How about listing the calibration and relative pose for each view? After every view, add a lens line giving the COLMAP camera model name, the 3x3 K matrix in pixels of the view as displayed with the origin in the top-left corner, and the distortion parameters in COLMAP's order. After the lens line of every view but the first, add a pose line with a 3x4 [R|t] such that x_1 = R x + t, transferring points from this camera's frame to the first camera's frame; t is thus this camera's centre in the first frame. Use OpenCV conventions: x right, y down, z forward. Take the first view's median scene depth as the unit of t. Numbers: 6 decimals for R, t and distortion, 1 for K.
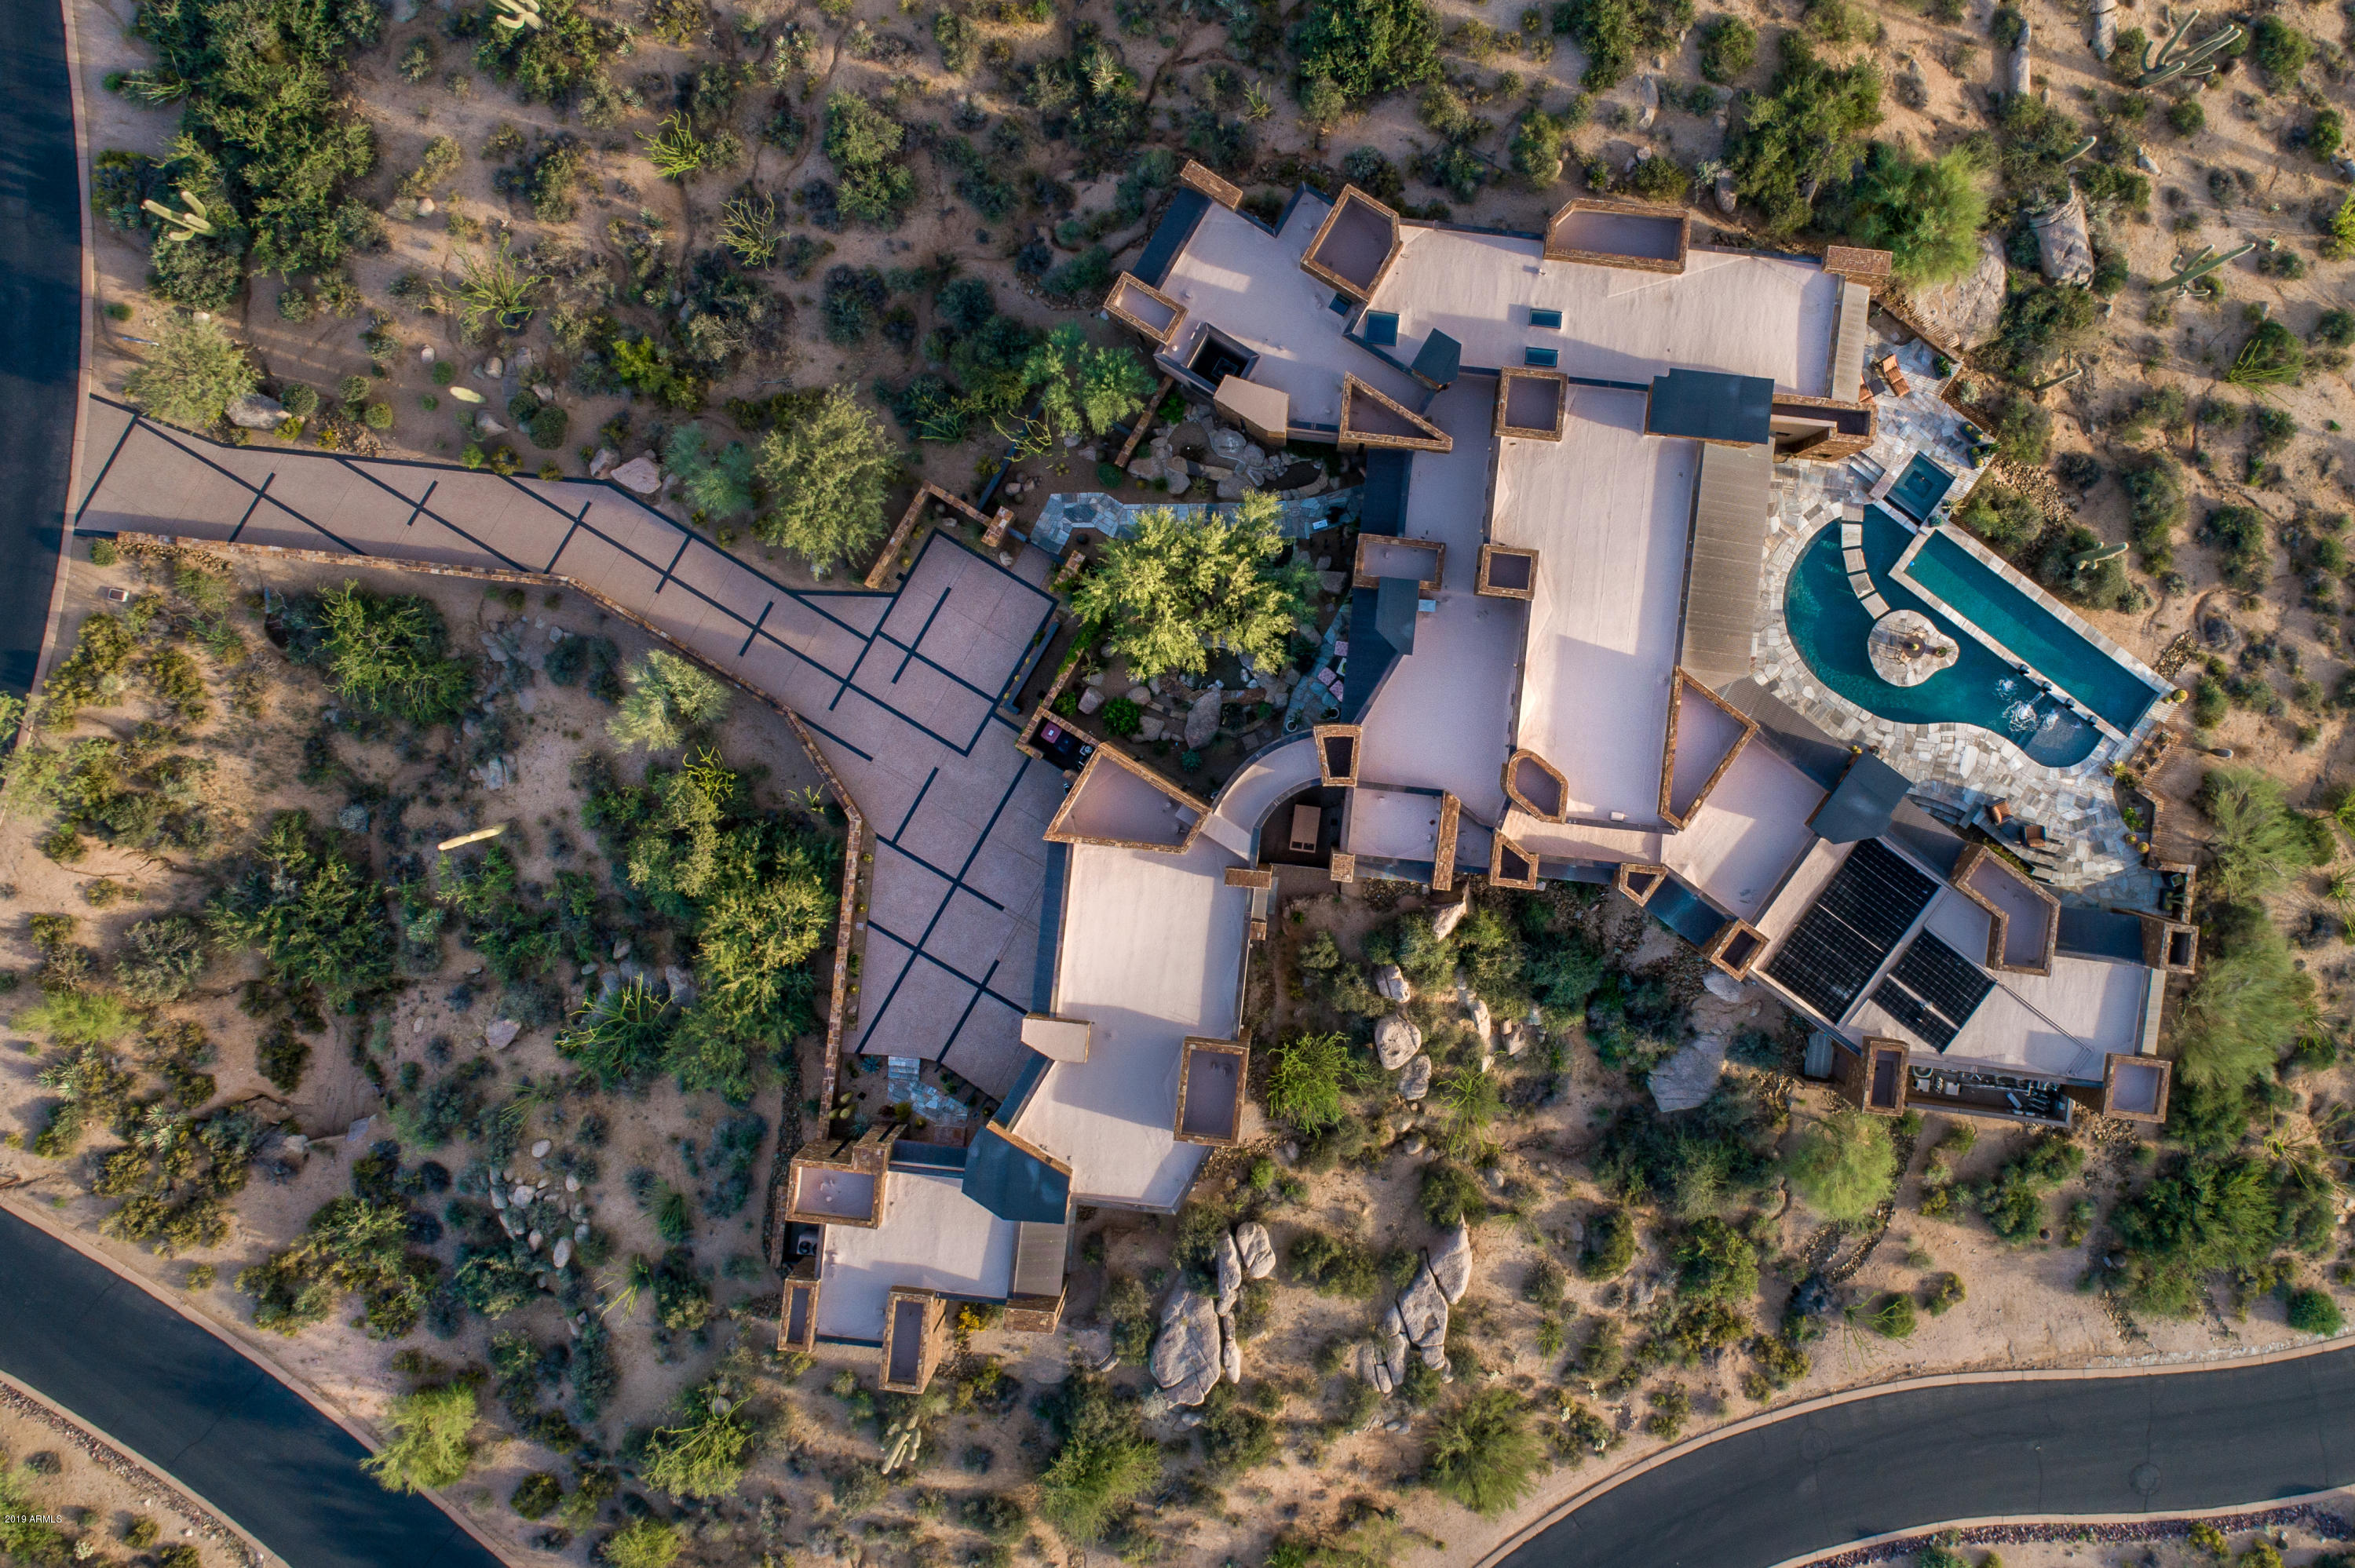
lens RADIAL K [[1607.7, 0, 1177.1], [0, 1607.7, 781.4], [0, 0, 1]] dist [-0.001614, 0.004639]
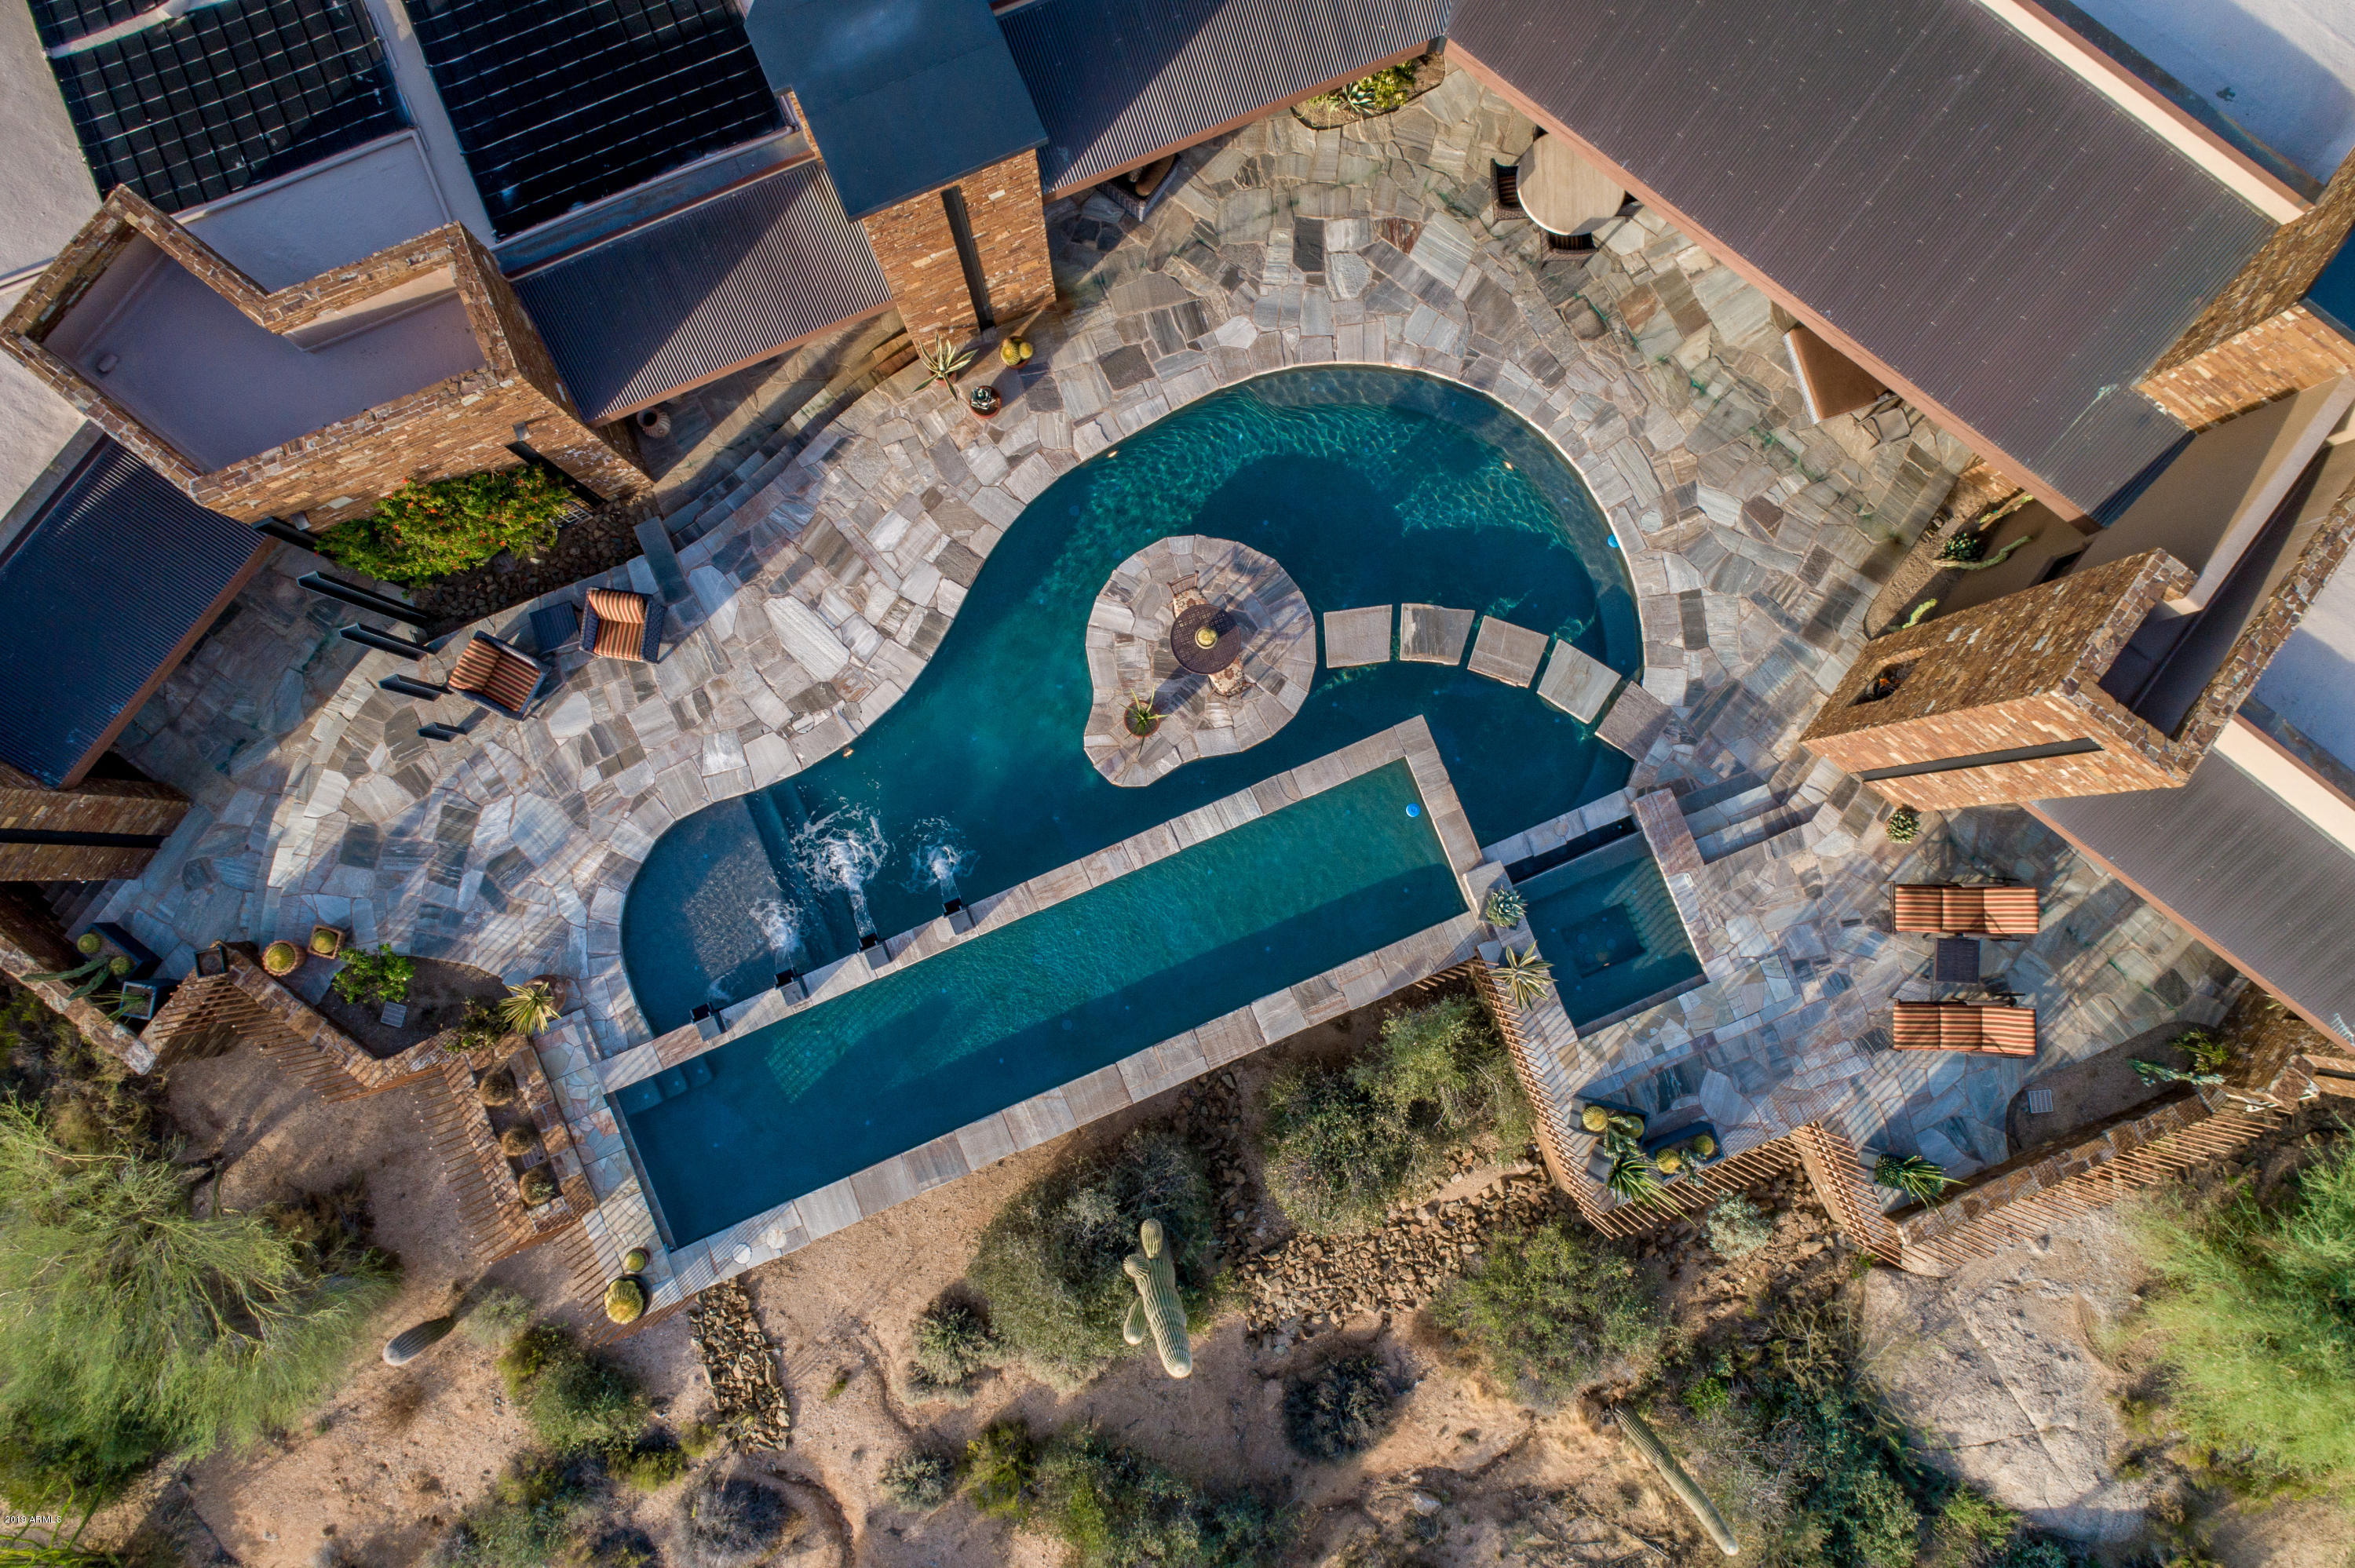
lens RADIAL K [[1223.6, 0, 1141.4], [0, 1223.6, 723.9], [0, 0, 1]] dist [0.001381, 0.001489]
pose [[-0.516386, 0.854599, -0.054831, 0.486424], [-0.855698, -0.517440, -0.006067, -0.078920], [-0.033557, 0.043785, 0.998477, 0.750043]]
